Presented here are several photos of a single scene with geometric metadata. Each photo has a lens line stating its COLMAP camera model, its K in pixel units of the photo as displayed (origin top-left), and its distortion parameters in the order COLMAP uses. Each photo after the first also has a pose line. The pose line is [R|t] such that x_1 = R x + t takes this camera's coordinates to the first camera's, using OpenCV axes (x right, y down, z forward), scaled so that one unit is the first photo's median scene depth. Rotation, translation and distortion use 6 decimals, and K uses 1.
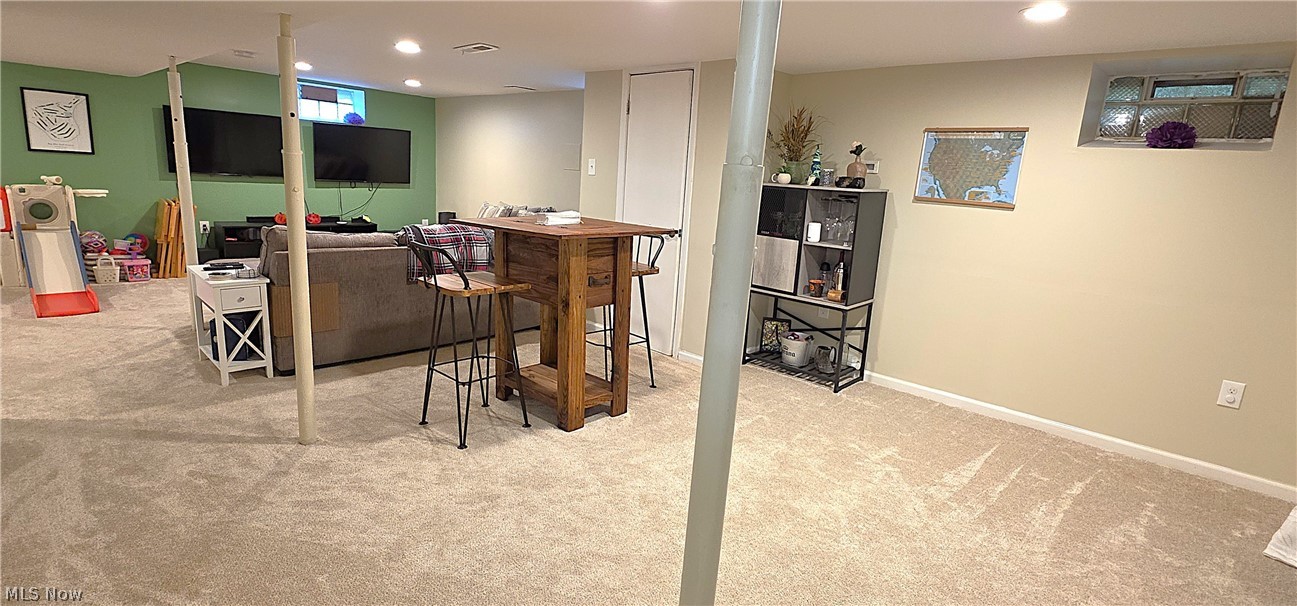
lens RADIAL K [[600.9, 0, 648.8], [0, 600.9, 298.7], [0, 0, 1]] dist [0.003319, 0.000349]
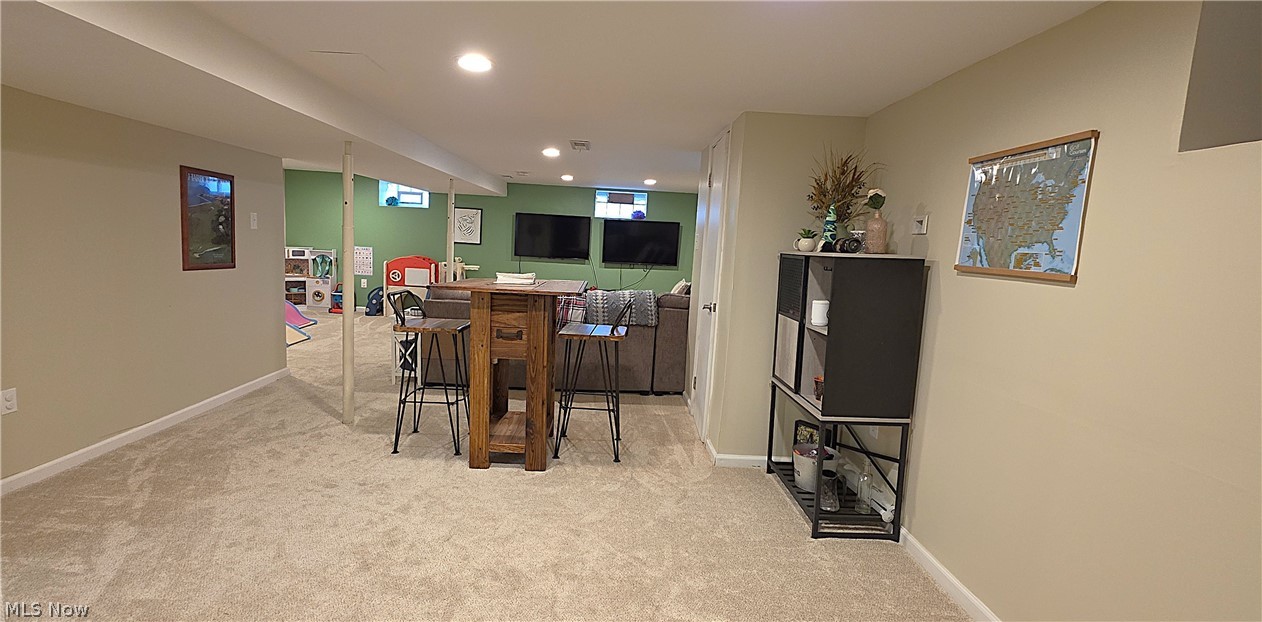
lens RADIAL K [[556.2, 0, 628.6], [0, 556.2, 311.9], [0, 0, 1]] dist [0.000949, -0.000230]
pose [[0.702504, 0.061043, -0.709057, 0.632799], [-0.153303, 0.985905, -0.067010, -0.029418], [0.694972, 0.155776, 0.701960, 0.361558]]
